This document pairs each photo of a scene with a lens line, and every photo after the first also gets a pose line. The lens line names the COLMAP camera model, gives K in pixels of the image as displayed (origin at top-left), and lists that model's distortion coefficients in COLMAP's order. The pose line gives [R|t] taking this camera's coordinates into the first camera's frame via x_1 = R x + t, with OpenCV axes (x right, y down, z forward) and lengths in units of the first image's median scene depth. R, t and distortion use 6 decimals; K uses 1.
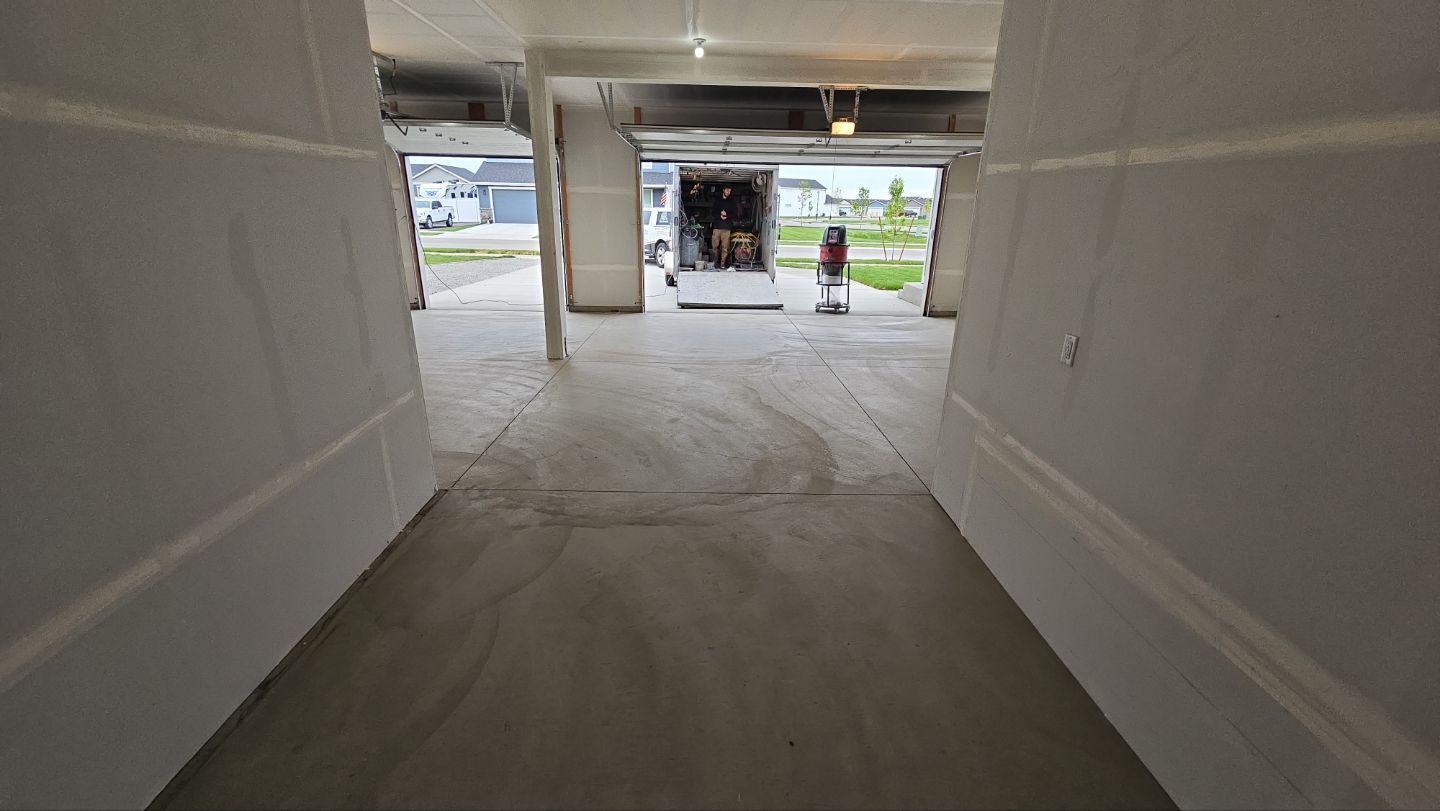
lens RADIAL K [[583.8, 0, 717.7], [0, 583.8, 401.3], [0, 0, 1]] dist [0.008207, -0.006778]
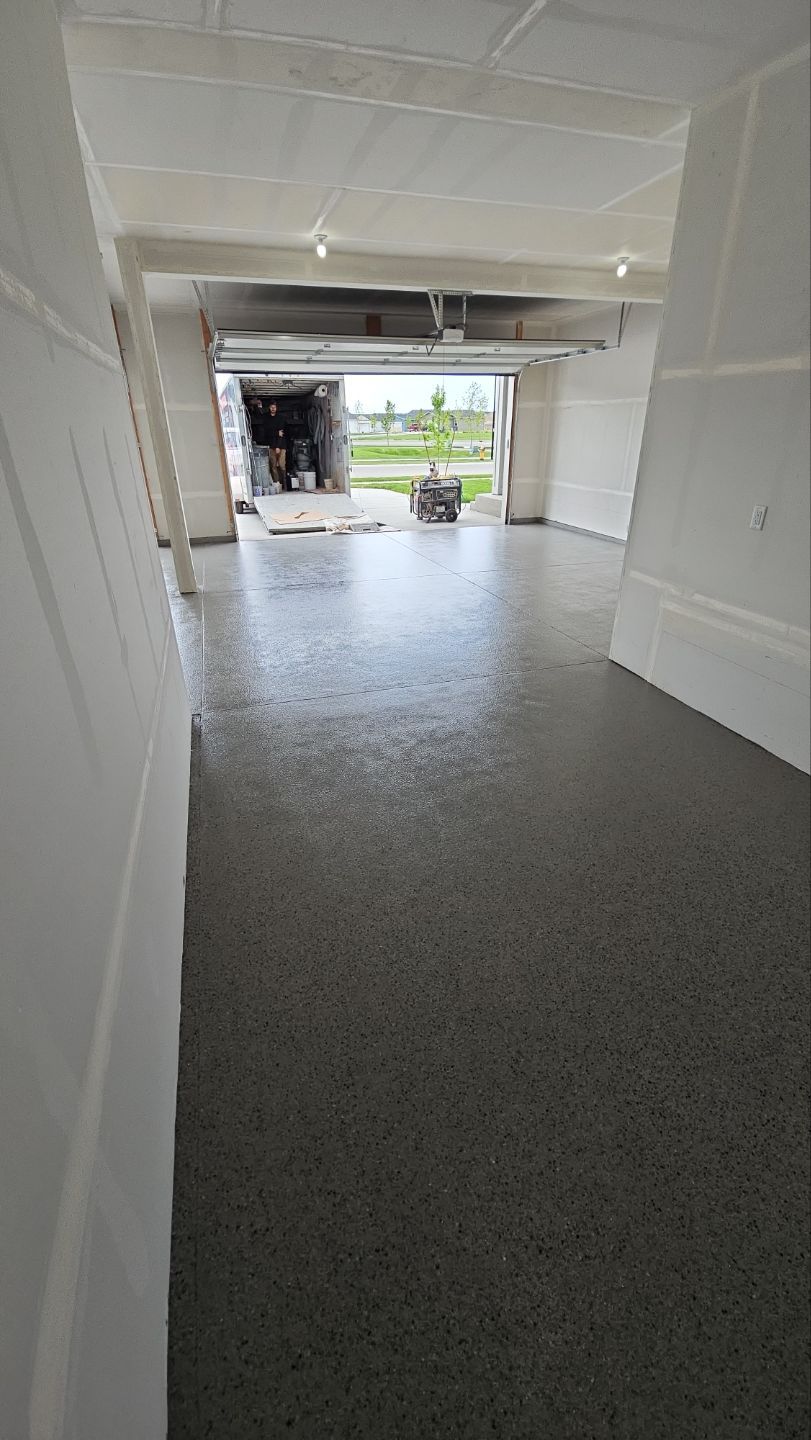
lens RADIAL K [[583.8, 0, 409.3], [0, 583.8, 716.1], [0, 0, 1]] dist [0.008207, -0.006778]
pose [[0.960475, -0.149000, 0.235130, -0.165013], [0.114101, 0.981195, 0.155686, 0.017502], [-0.253905, -0.122704, 0.959414, -0.042017]]
